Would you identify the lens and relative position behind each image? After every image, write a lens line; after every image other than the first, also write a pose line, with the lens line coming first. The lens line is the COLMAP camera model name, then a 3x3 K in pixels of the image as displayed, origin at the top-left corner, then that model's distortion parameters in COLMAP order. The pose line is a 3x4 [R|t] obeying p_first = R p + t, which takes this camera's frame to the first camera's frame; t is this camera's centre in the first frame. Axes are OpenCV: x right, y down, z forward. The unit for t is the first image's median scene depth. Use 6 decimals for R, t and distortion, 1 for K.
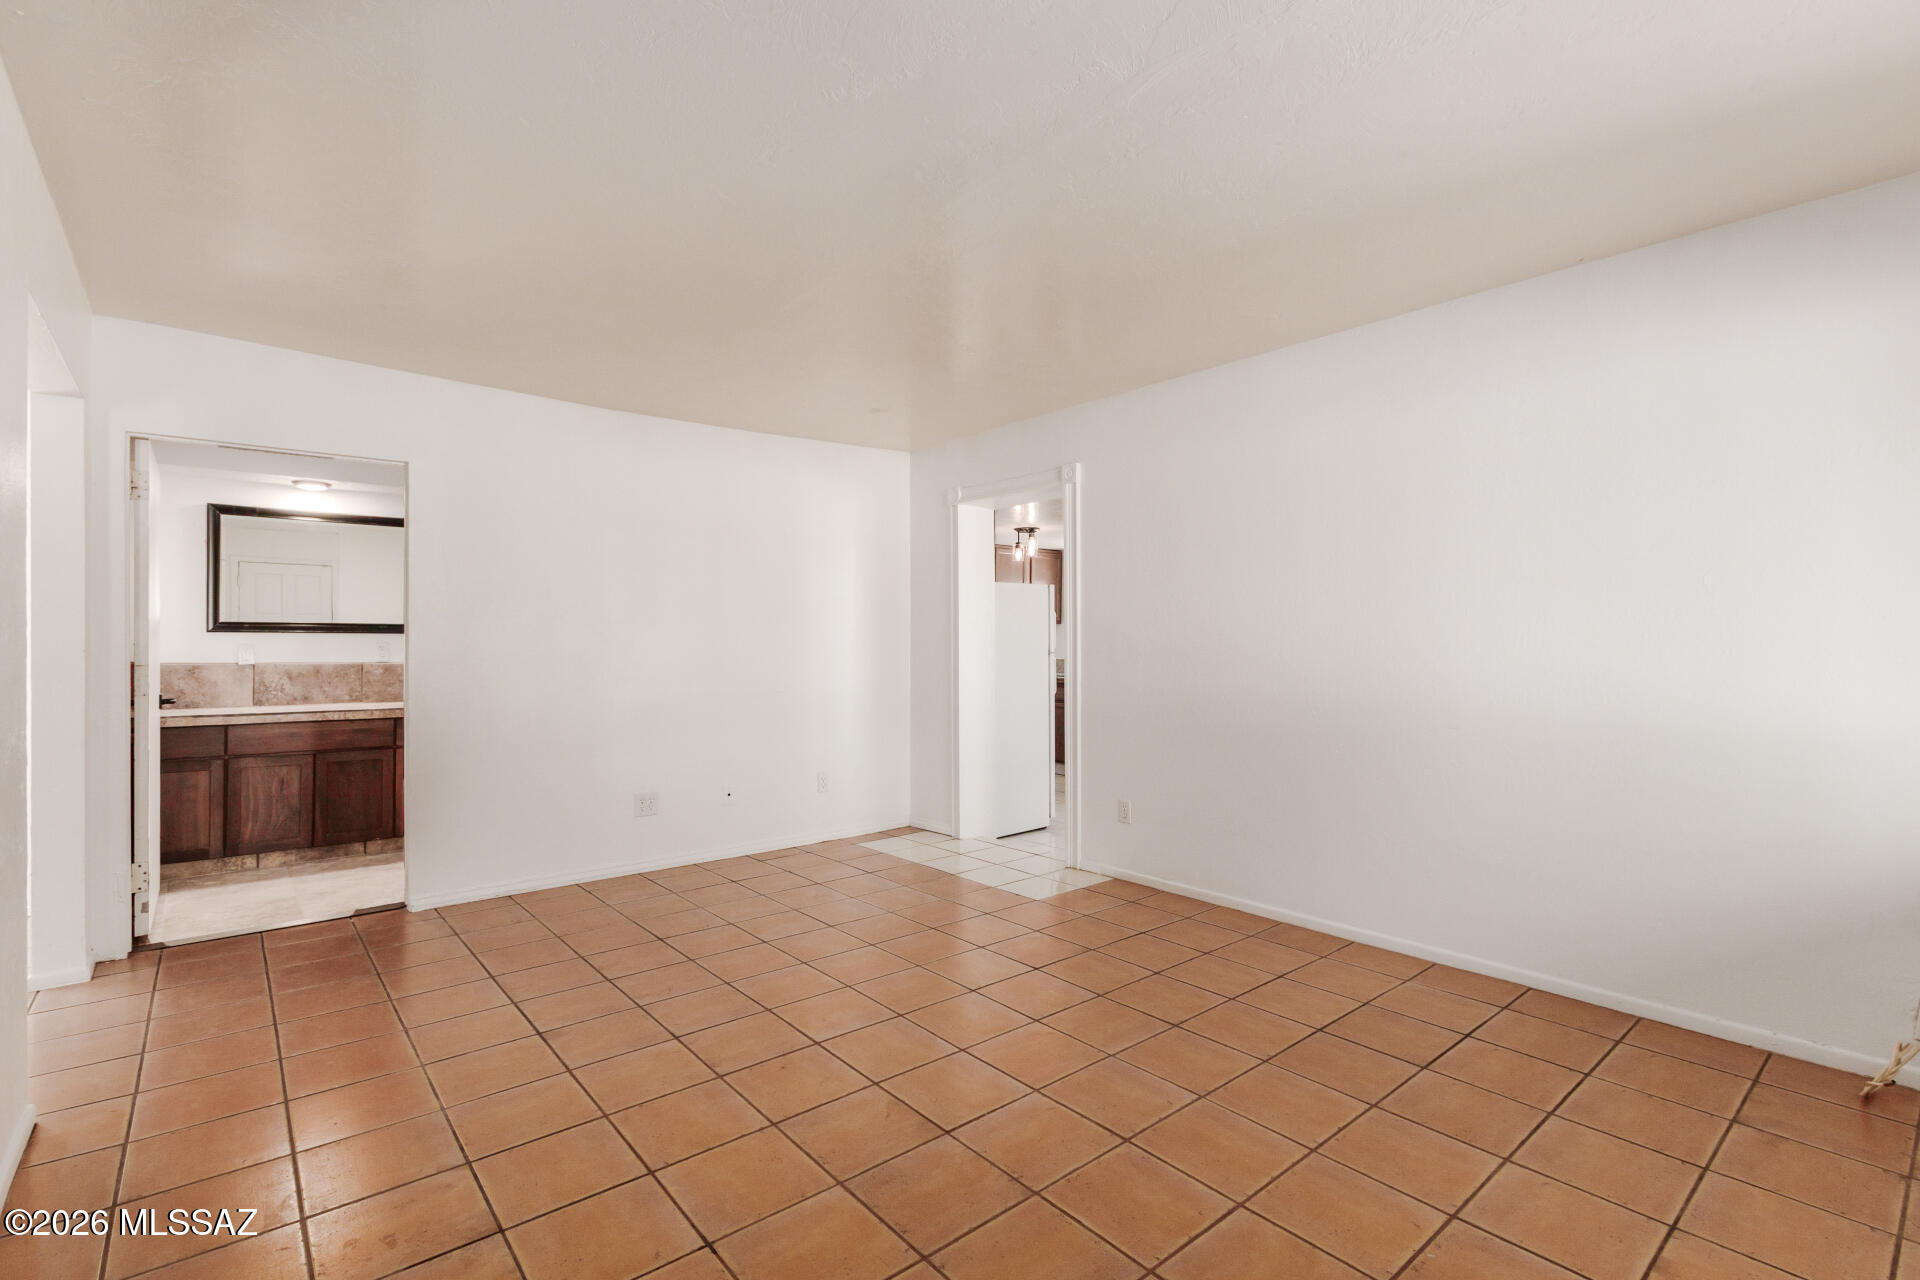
lens RADIAL K [[882.1, 0, 958.5], [0, 882.1, 637.1], [0, 0, 1]] dist [-0.001152, -0.000254]
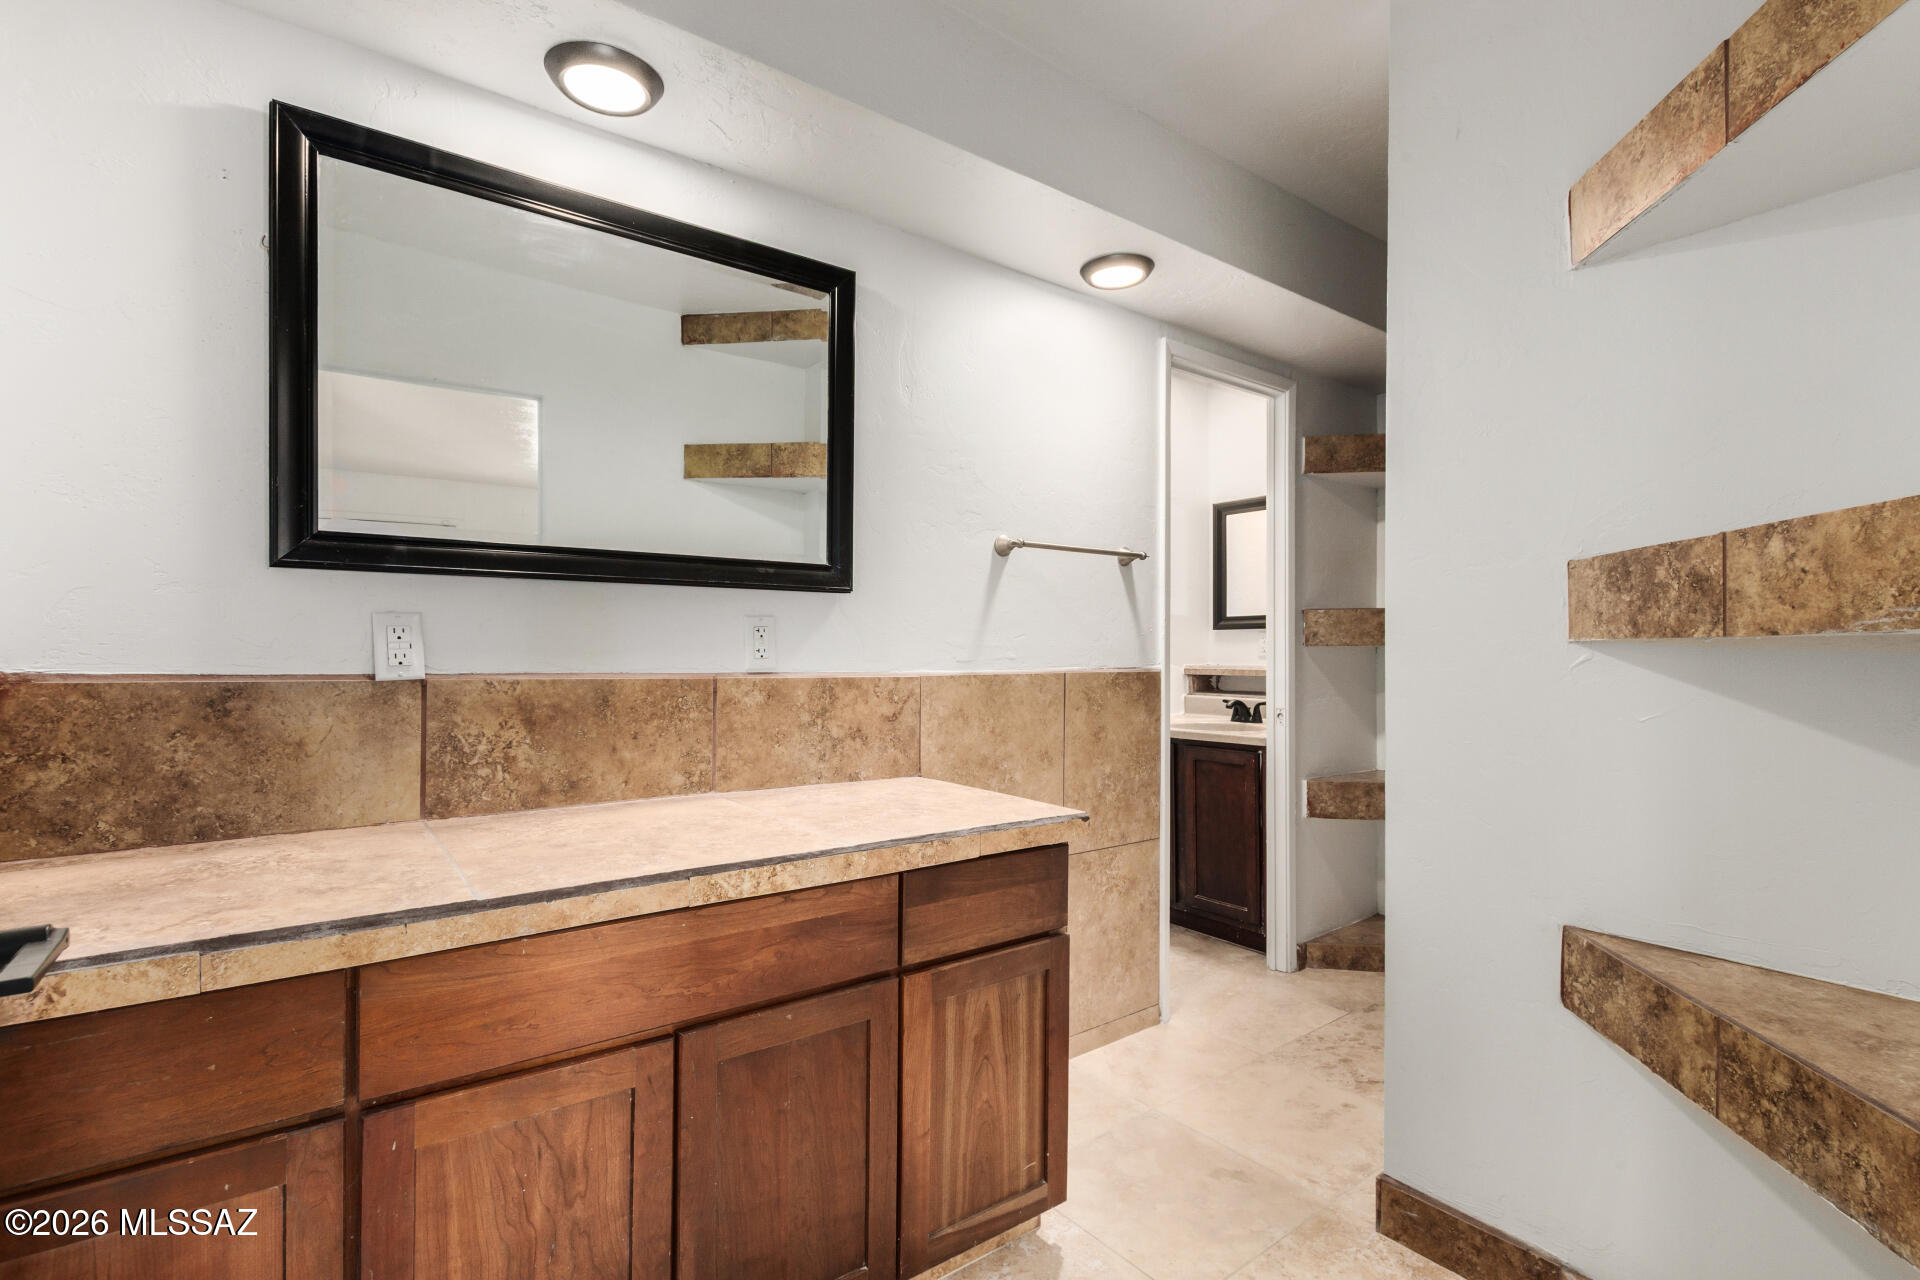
lens RADIAL K [[882.1, 0, 961.1], [0, 882.1, 643.6], [0, 0, 1]] dist [-0.001152, -0.000254]
pose [[0.998754, 0.006018, -0.049544, -0.620919], [-0.005576, 0.999943, 0.009057, 0.015381], [0.049596, -0.008769, 0.998731, 0.731955]]
